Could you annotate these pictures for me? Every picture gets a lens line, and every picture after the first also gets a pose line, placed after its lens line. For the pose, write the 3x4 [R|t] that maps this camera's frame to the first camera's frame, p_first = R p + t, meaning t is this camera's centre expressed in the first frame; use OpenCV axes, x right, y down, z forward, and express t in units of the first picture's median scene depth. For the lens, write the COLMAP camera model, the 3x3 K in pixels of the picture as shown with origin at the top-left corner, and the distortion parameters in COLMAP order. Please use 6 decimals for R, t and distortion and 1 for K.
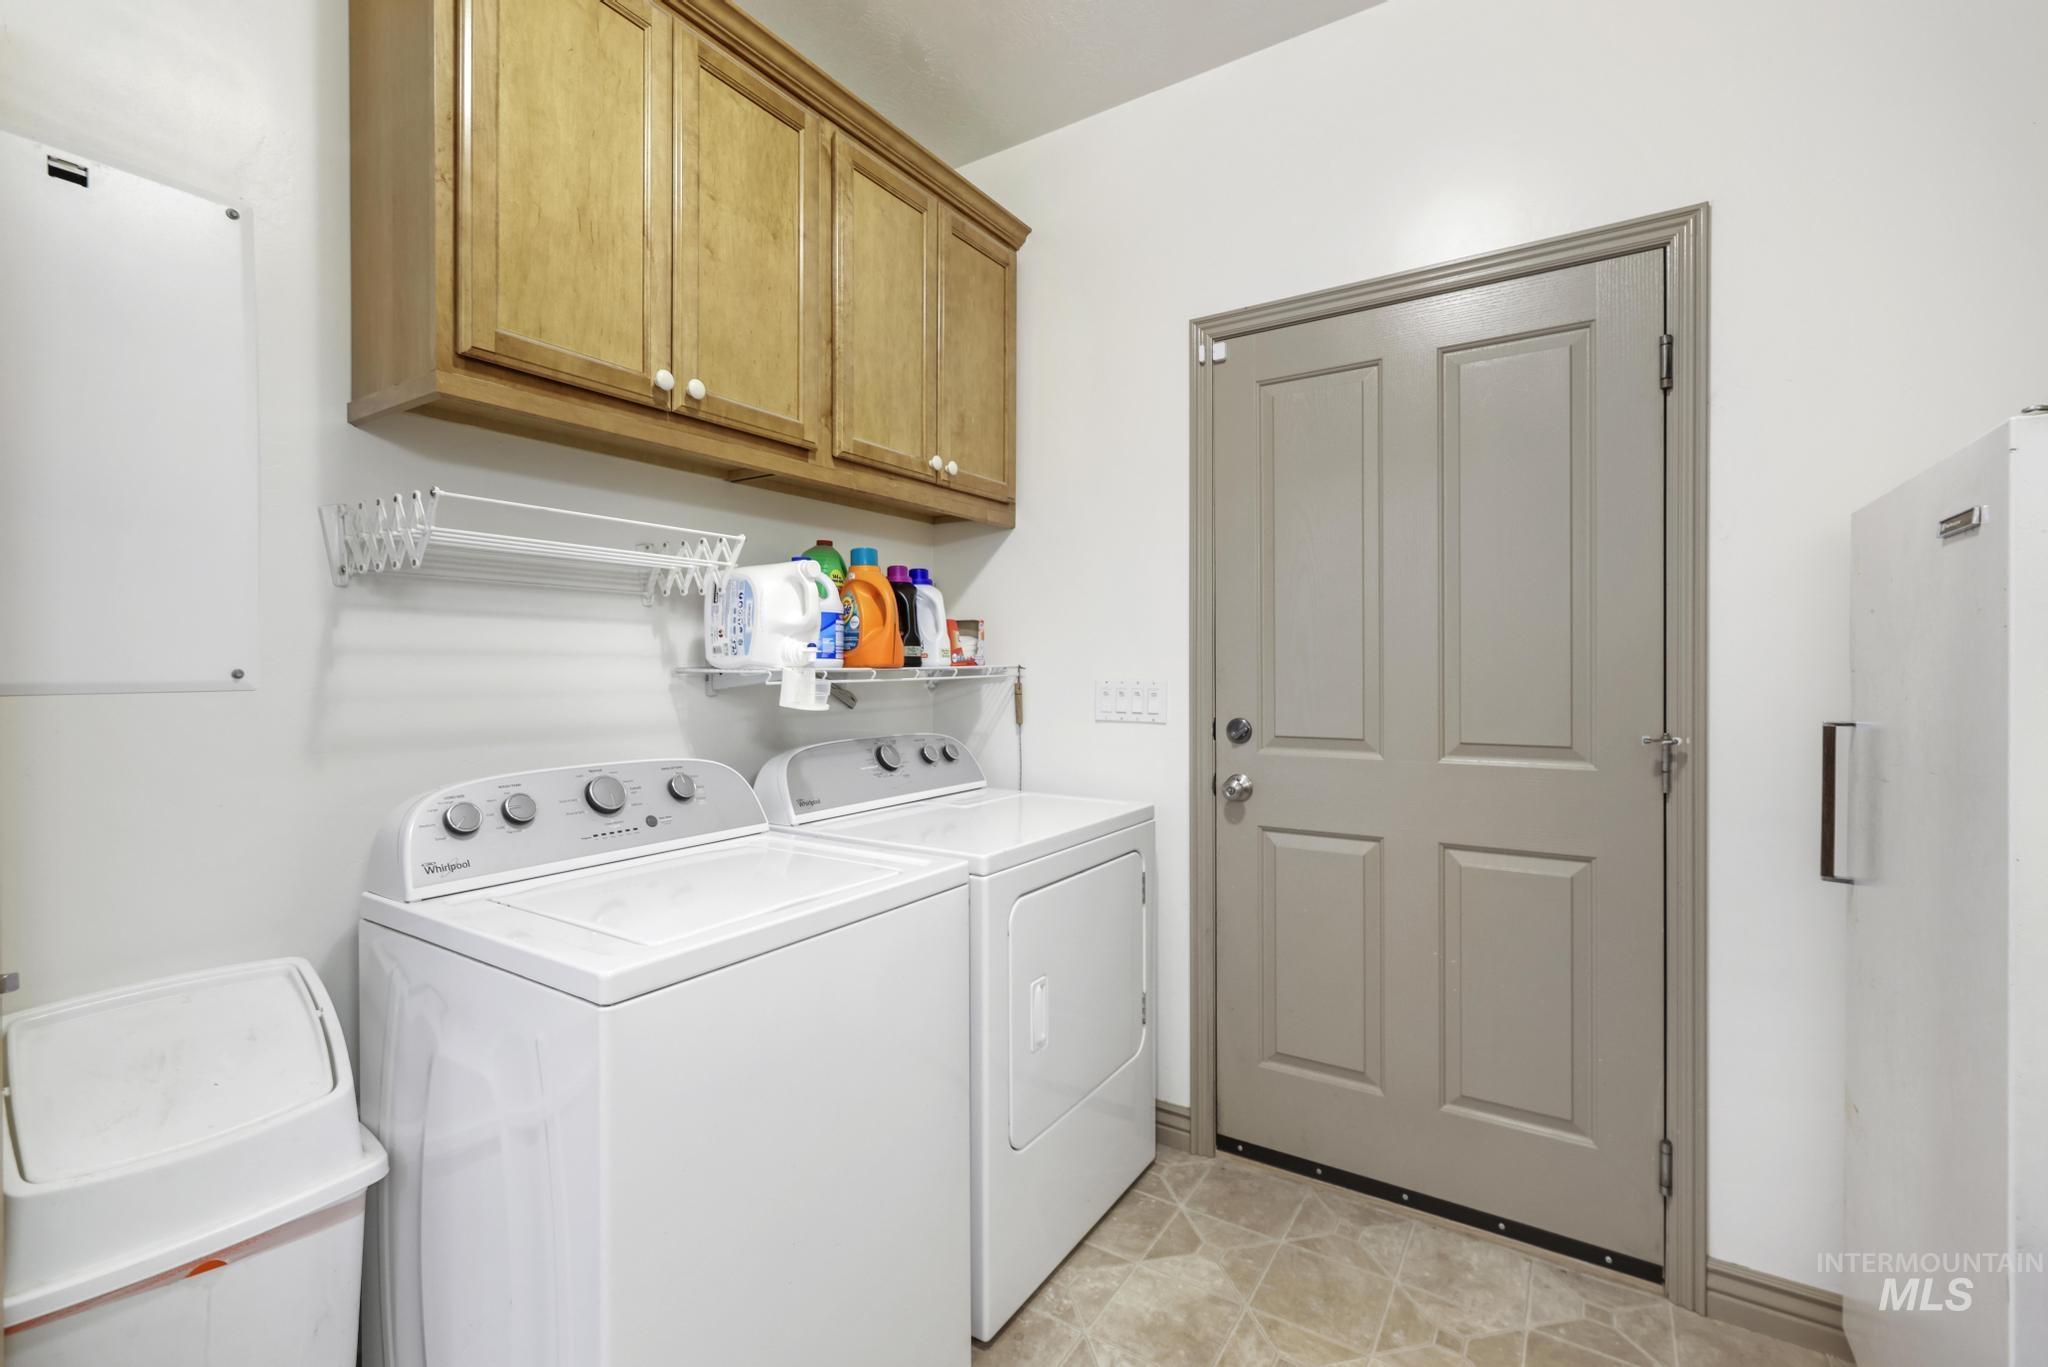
lens RADIAL K [[871.3, 0, 1025.9], [0, 871.3, 680.6], [0, 0, 1]] dist [-0.000074, -0.000162]
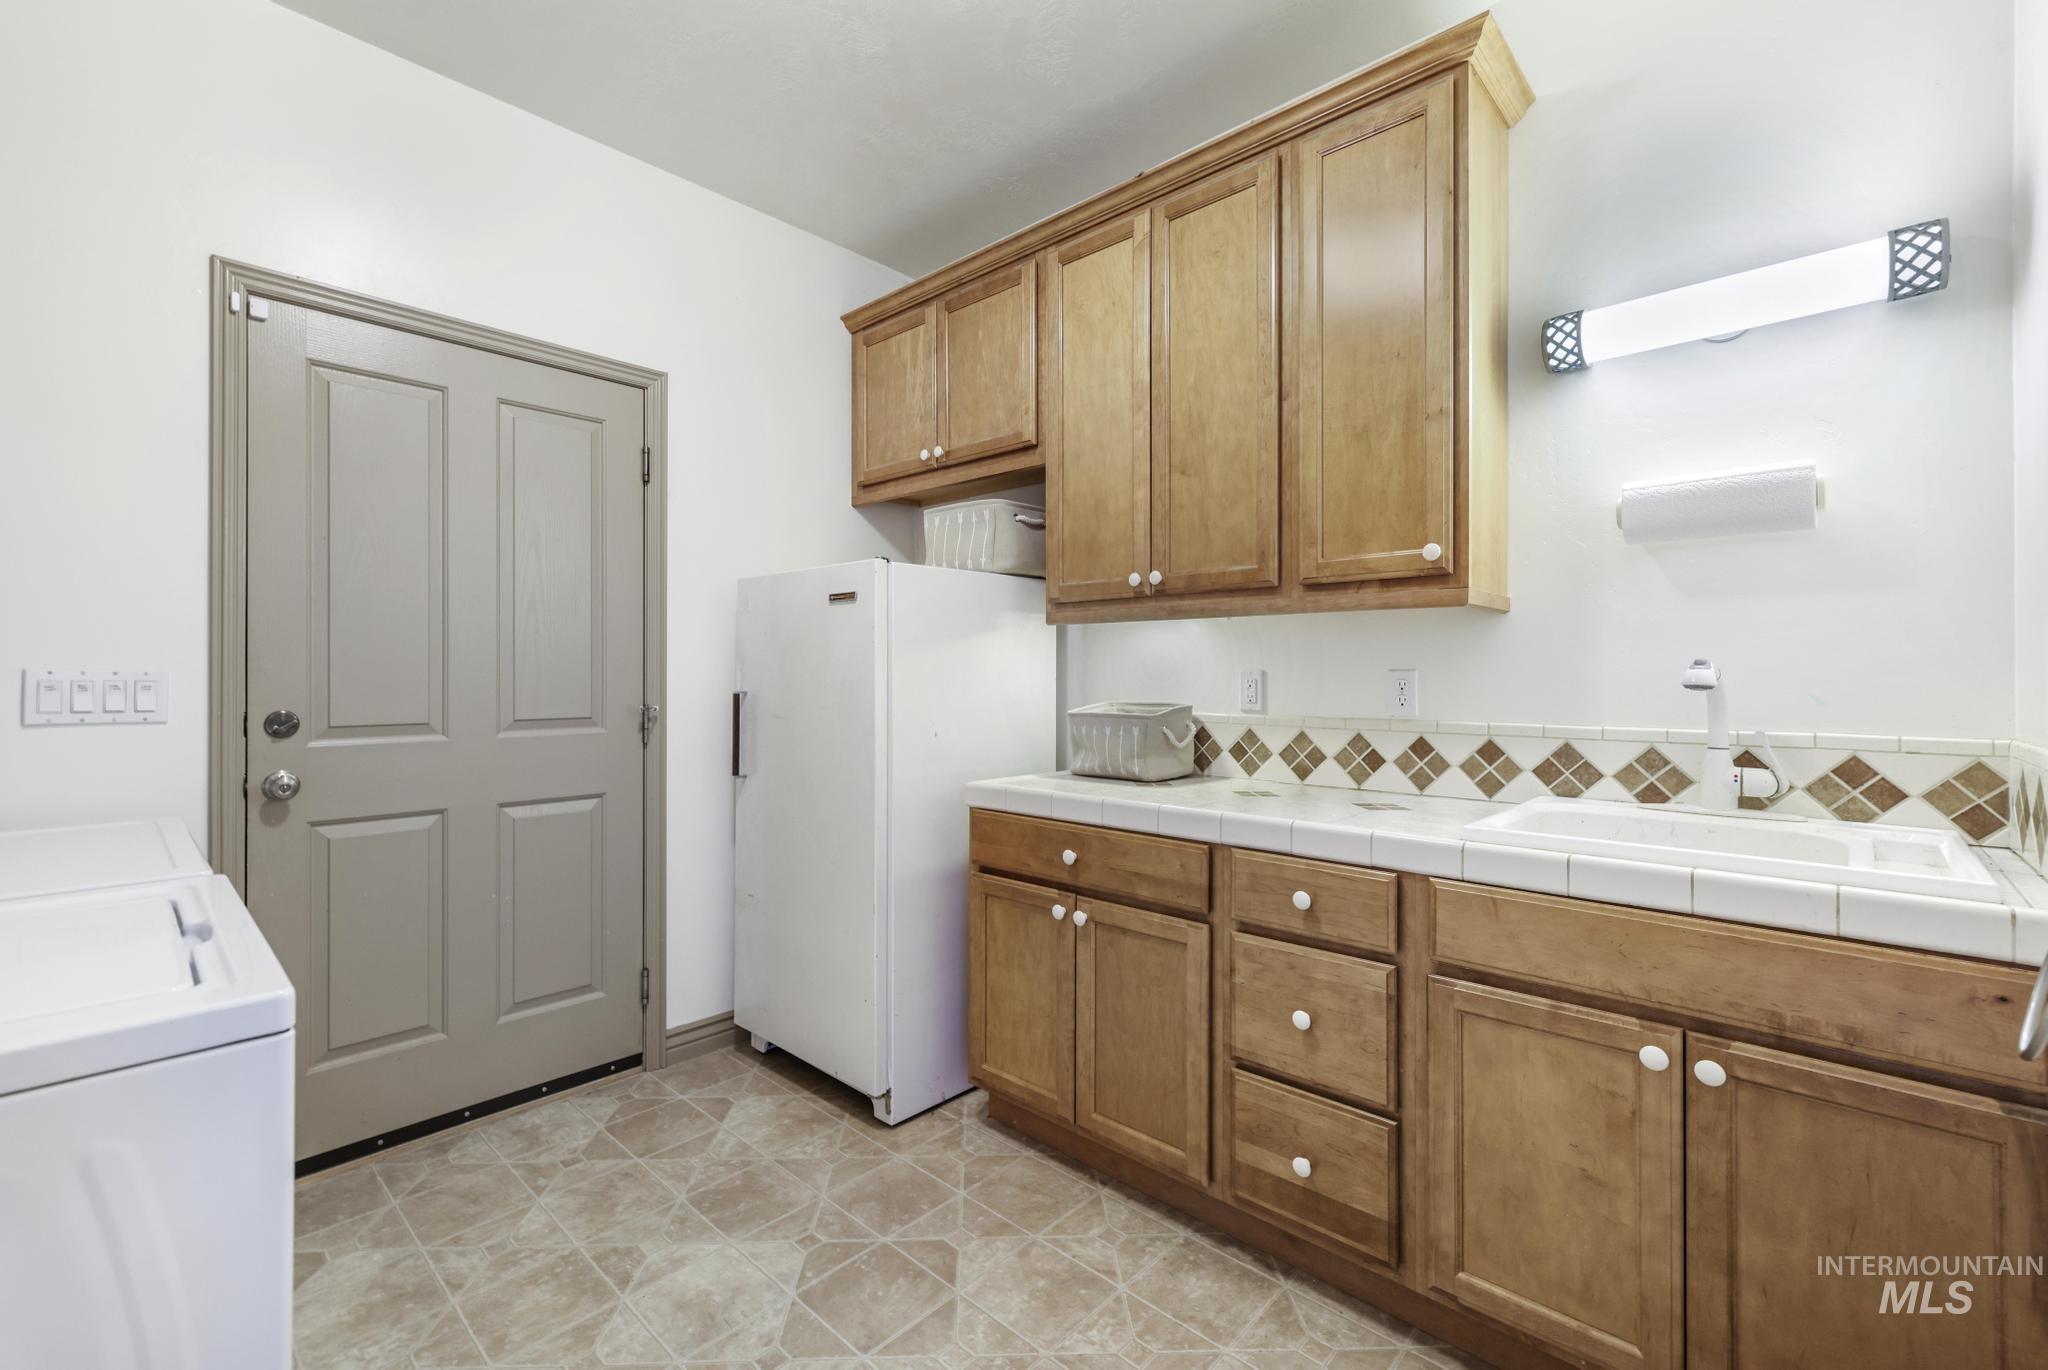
lens RADIAL K [[871.3, 0, 1026.0], [0, 871.3, 674.3], [0, 0, 1]] dist [-0.000074, -0.000162]
pose [[0.165662, -0.002049, 0.986180, -0.645106], [0.006127, 0.999981, 0.001048, 0.009898], [-0.986164, 0.005869, 0.165671, 0.074292]]
